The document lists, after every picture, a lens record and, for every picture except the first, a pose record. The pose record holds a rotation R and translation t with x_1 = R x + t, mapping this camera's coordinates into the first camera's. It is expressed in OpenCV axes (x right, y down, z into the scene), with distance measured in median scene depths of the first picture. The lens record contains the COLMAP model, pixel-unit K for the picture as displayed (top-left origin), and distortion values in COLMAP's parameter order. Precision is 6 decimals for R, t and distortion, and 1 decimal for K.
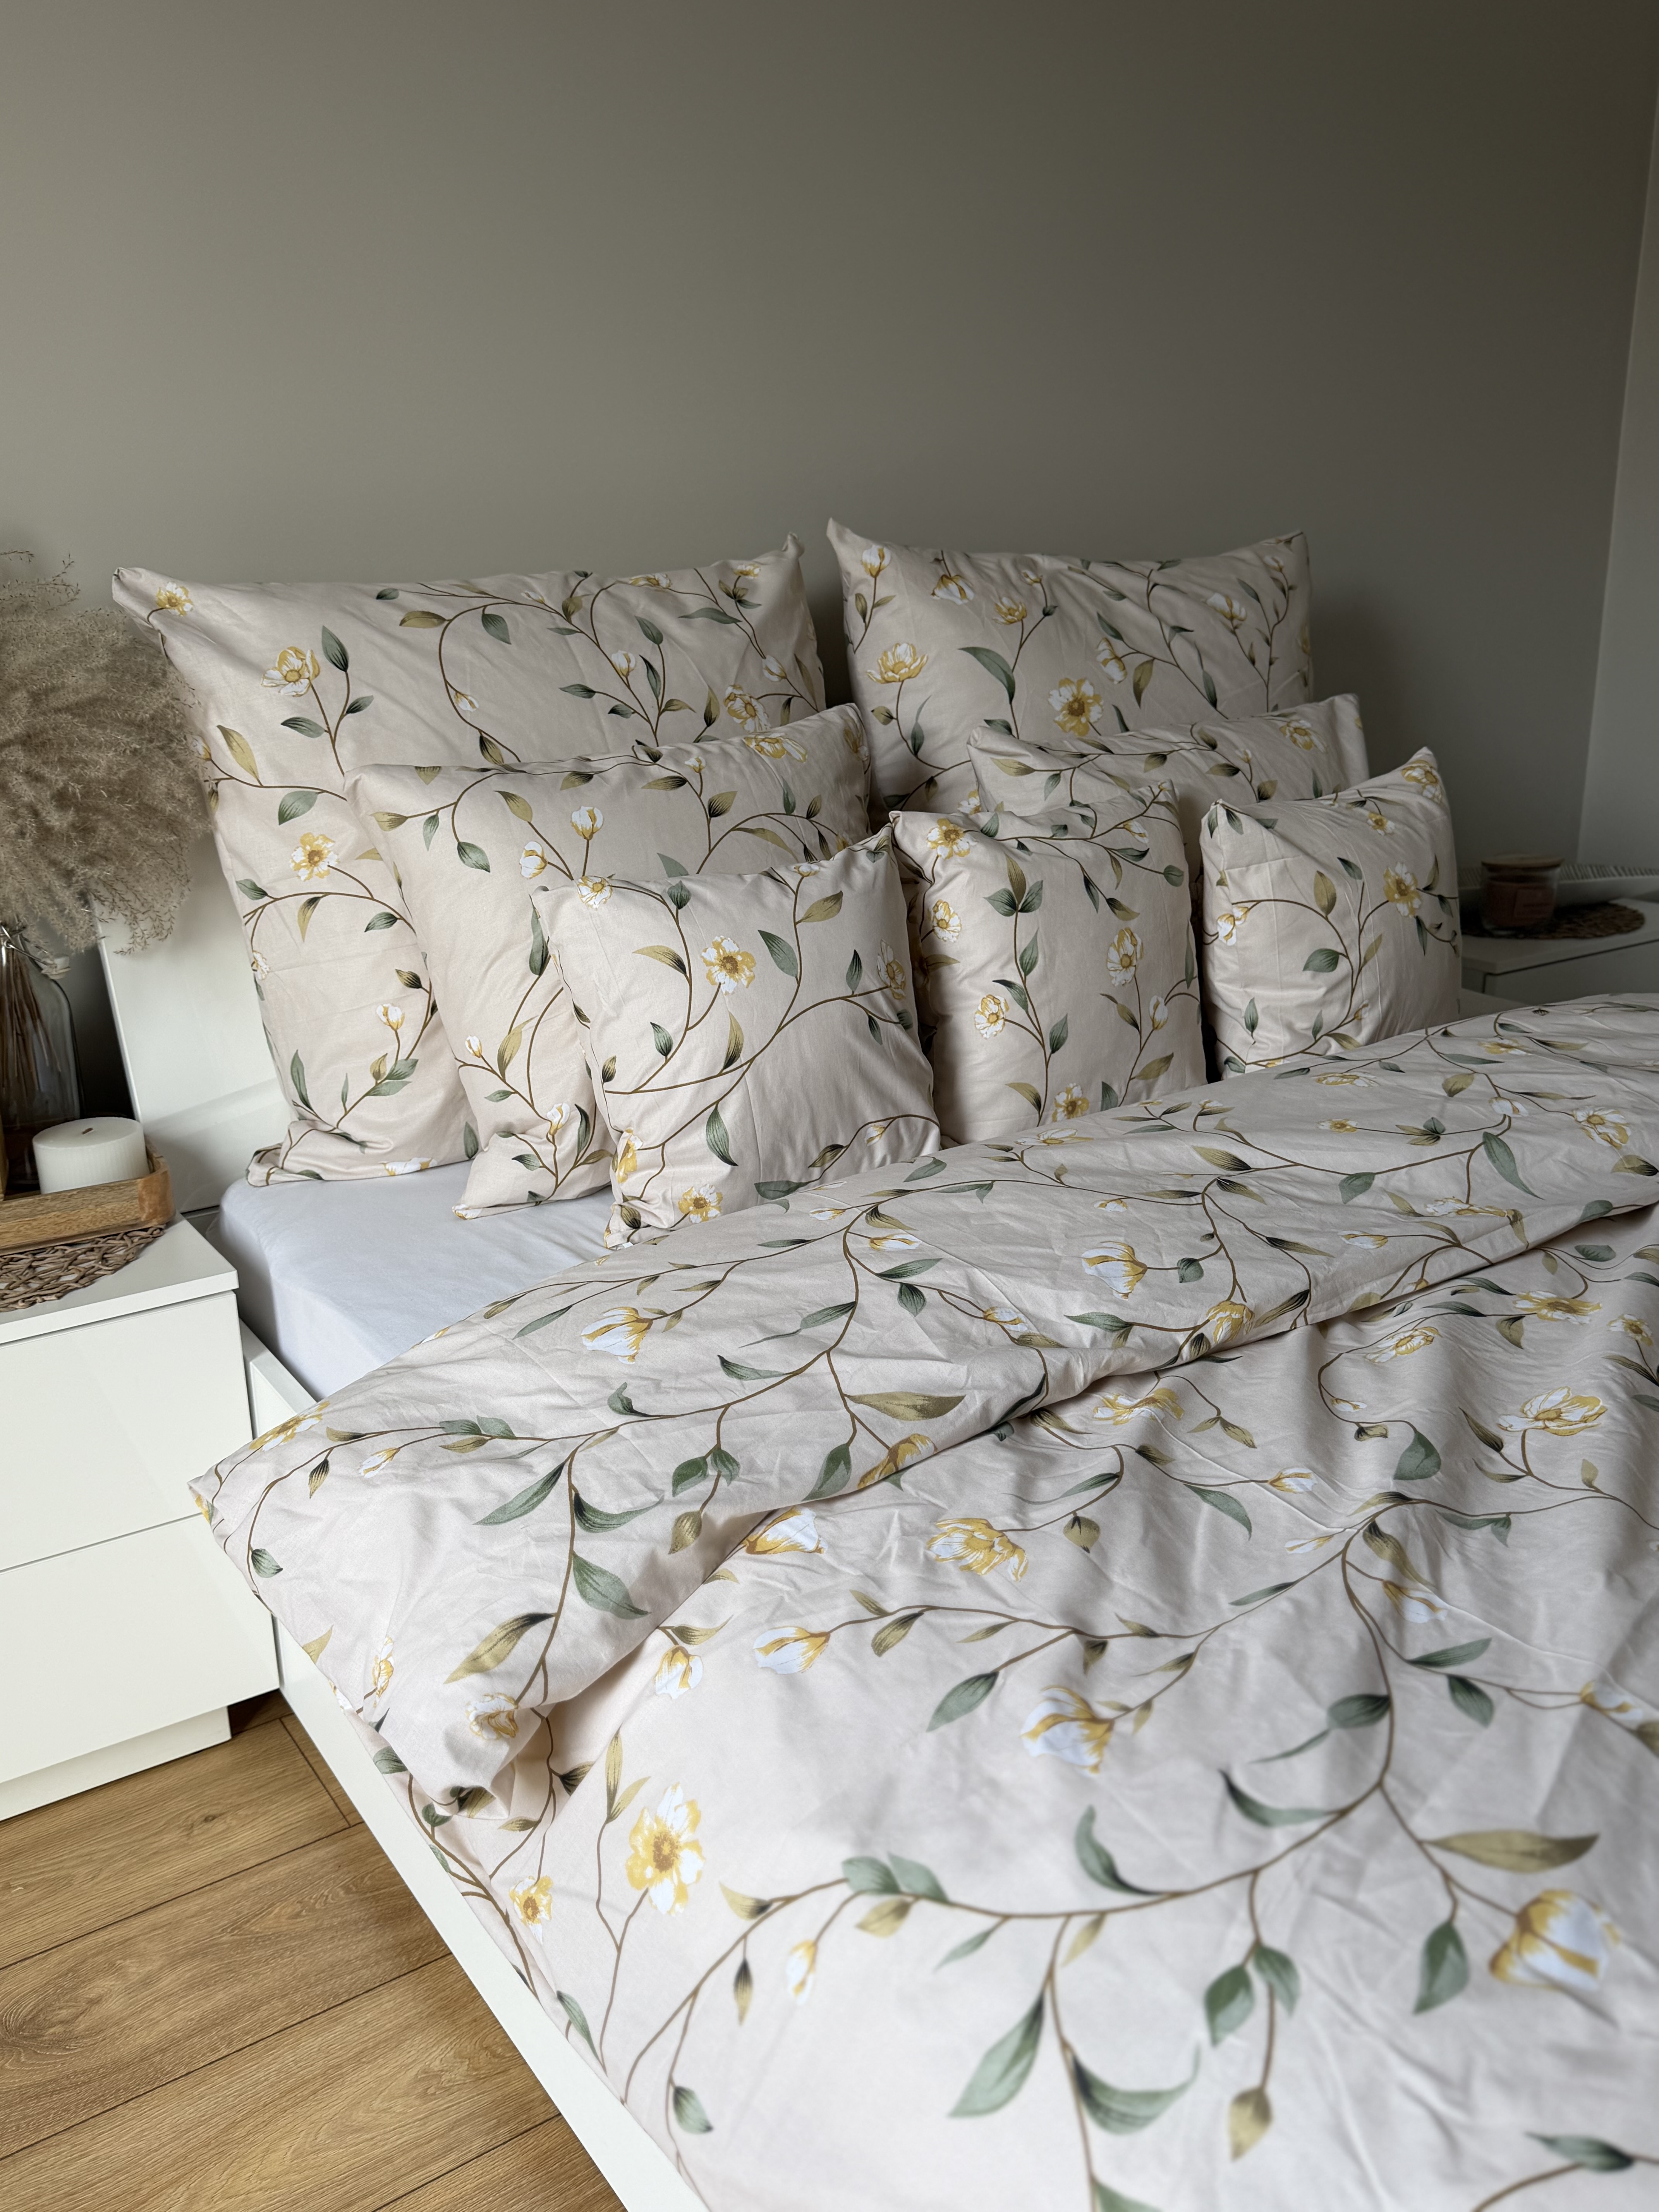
lens RADIAL K [[1772.9, 0, 820.2], [0, 1772.9, 1135.8], [0, 0, 1]] dist [0.198791, -0.459799]
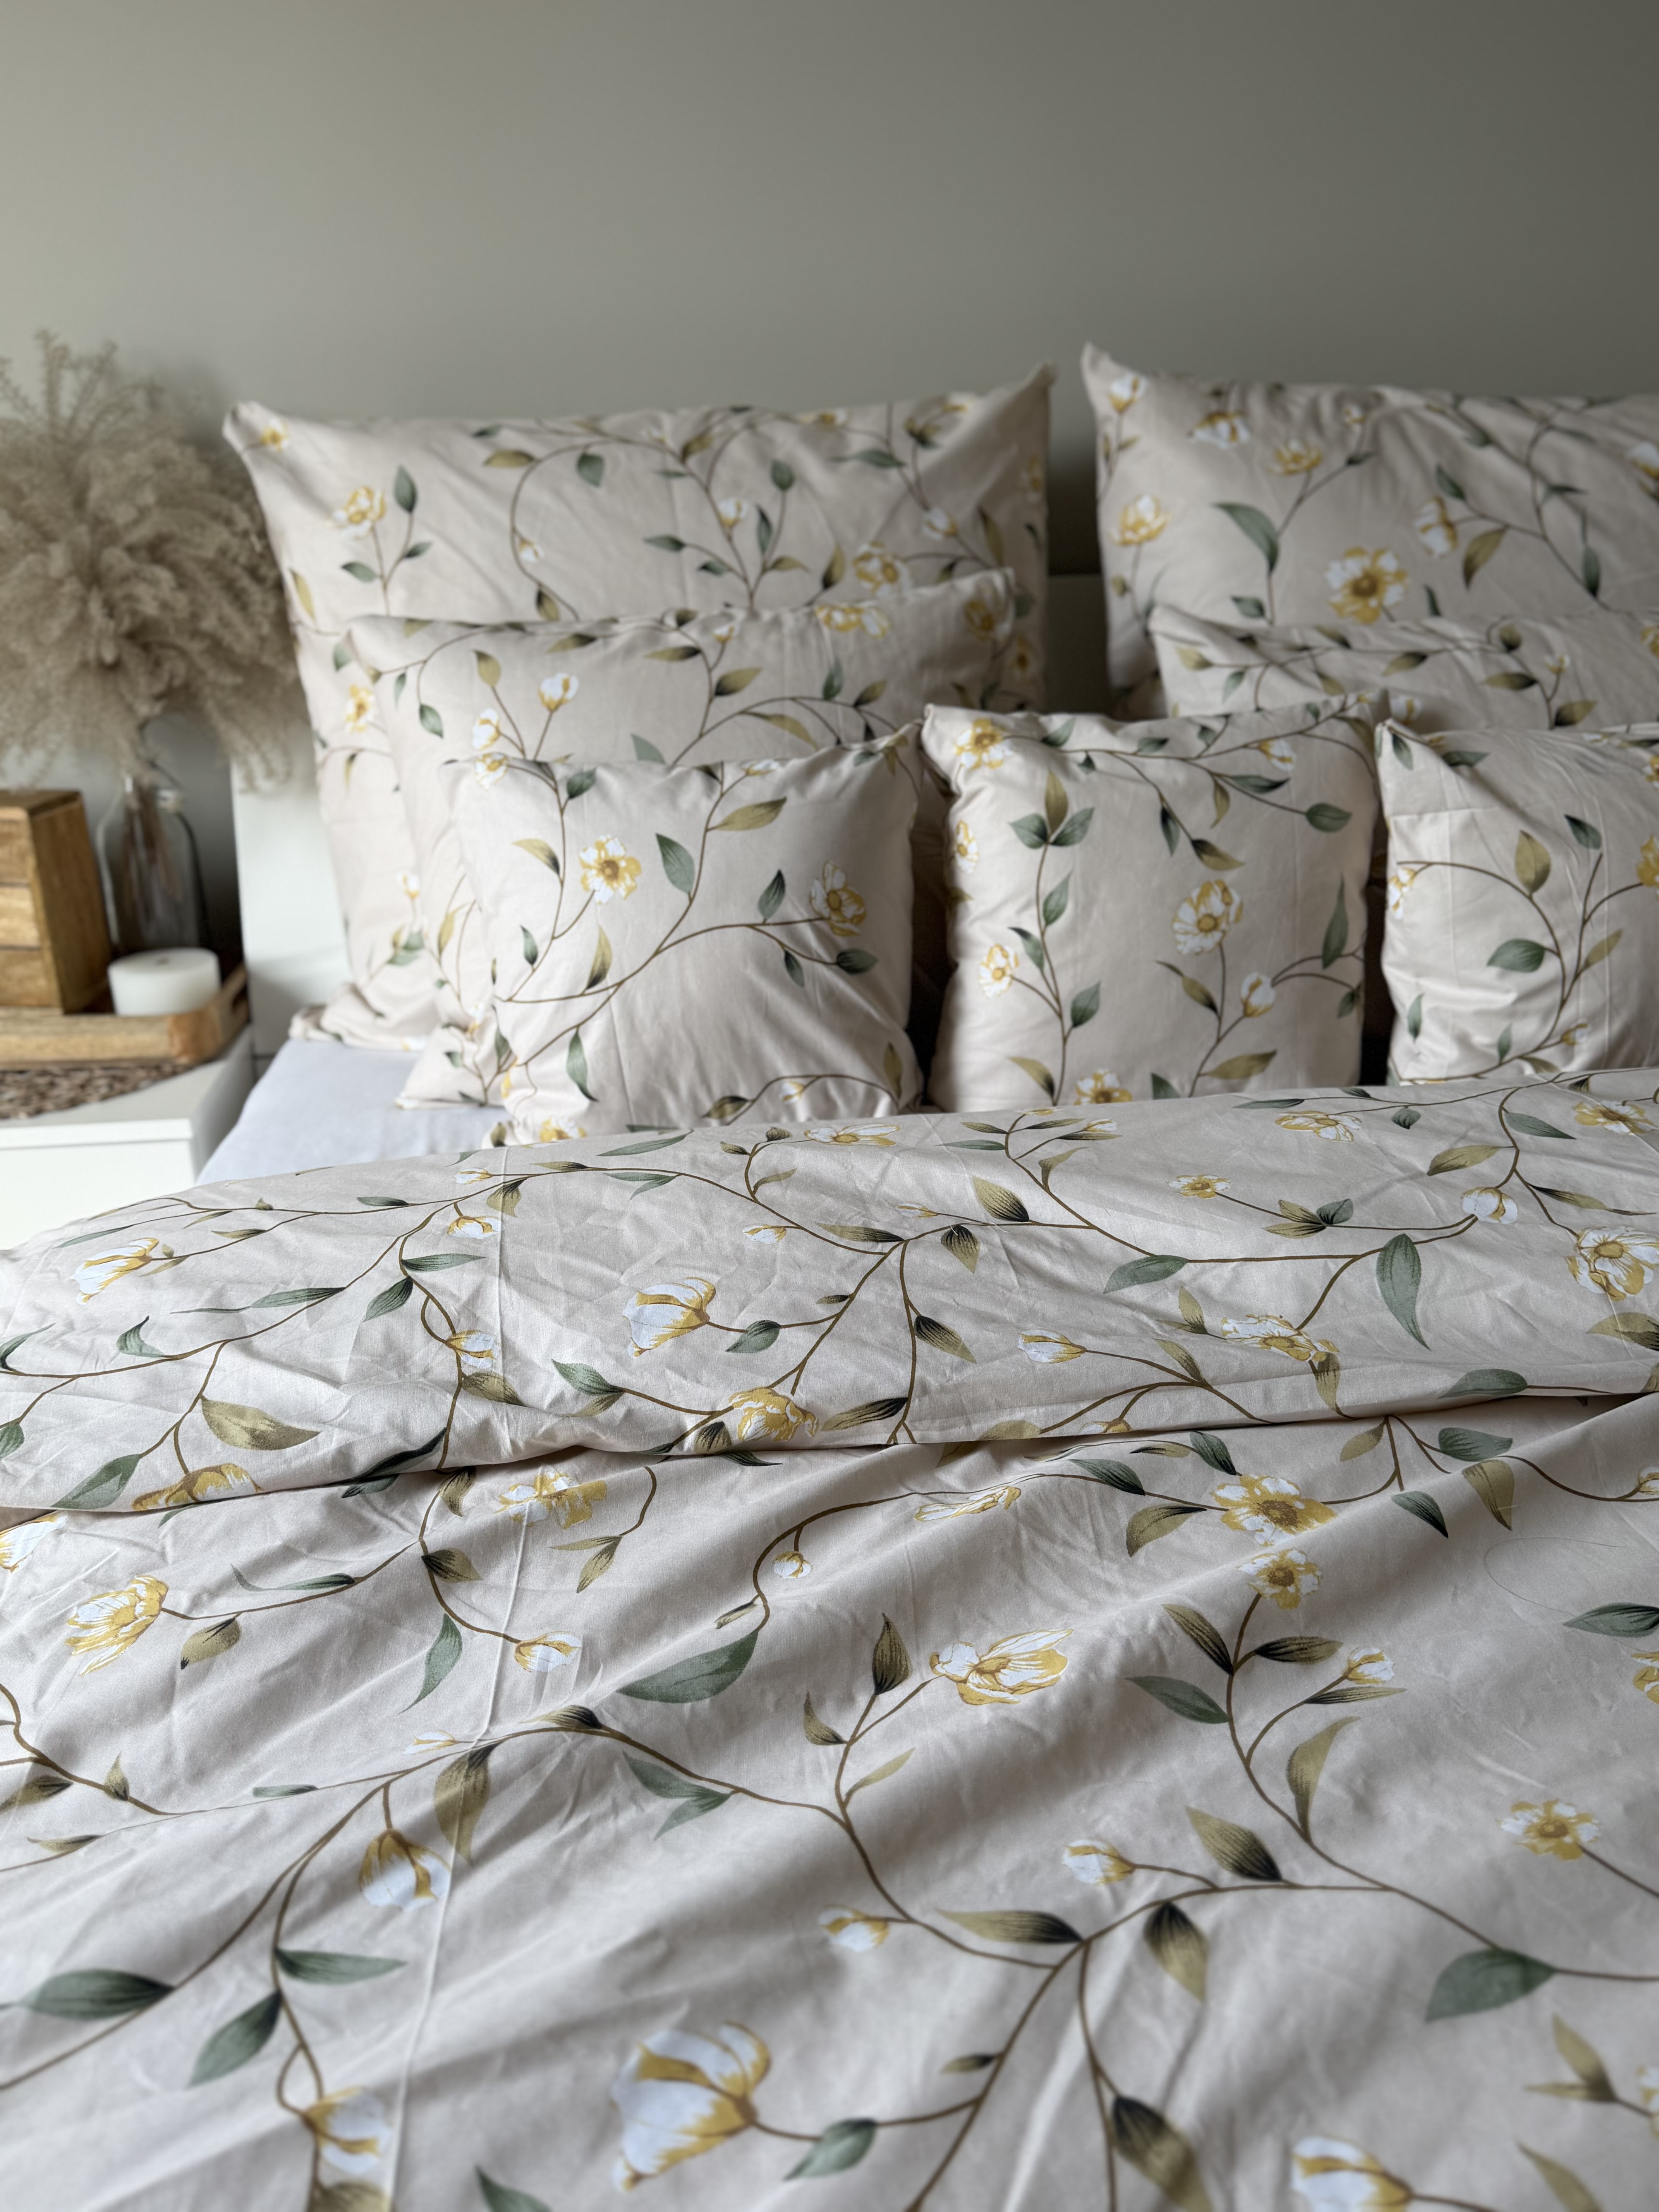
lens RADIAL K [[1772.9, 0, 820.2], [0, 1772.9, 1135.8], [0, 0, 1]] dist [0.198791, -0.459799]
pose [[0.882360, 0.176066, -0.436396, 0.391895], [-0.144354, 0.983929, 0.105097, -0.067012], [0.447887, -0.029738, 0.893596, 0.239237]]
